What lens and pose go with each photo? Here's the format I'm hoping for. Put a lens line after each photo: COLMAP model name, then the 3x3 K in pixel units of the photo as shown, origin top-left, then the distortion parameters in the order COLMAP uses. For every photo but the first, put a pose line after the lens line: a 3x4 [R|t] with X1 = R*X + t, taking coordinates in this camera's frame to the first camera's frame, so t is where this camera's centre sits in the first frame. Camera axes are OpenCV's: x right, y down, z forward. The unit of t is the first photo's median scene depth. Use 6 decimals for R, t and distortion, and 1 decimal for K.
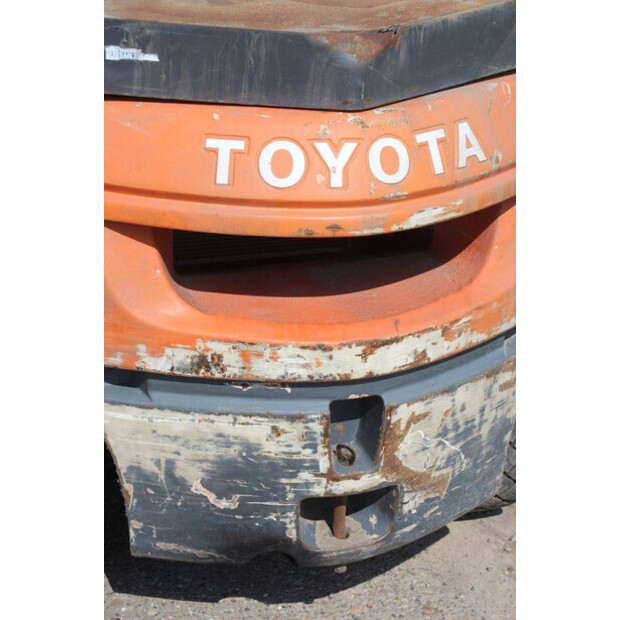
lens RADIAL K [[1320.0, 0, 310.0], [0, 1320.0, 310.0], [0, 0, 1]] dist [0.289348, 0.136756]
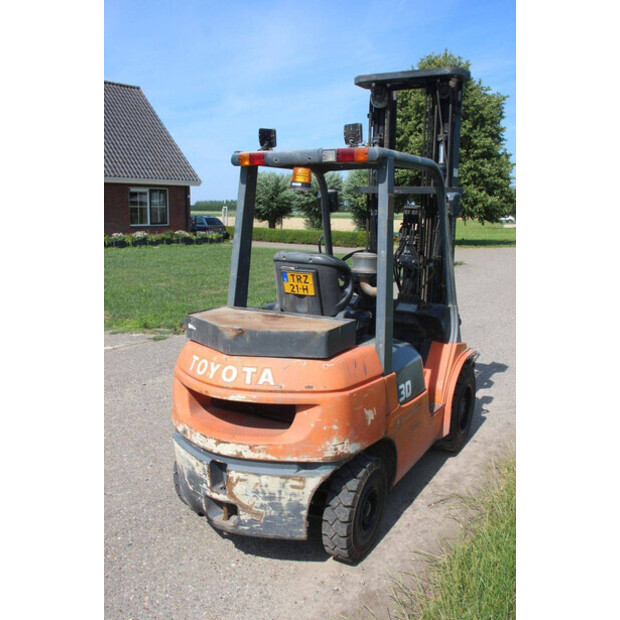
lens RADIAL K [[600.0, 0, 312.0], [0, 600.0, 322.7], [0, 0, 1]] dist [-0.059816, 0.010017]
pose [[0.662912, 0.115809, -0.739687, 1.001538], [-0.312085, 0.940783, -0.132399, -0.094139], [0.680552, 0.318614, 0.659799, 0.246250]]
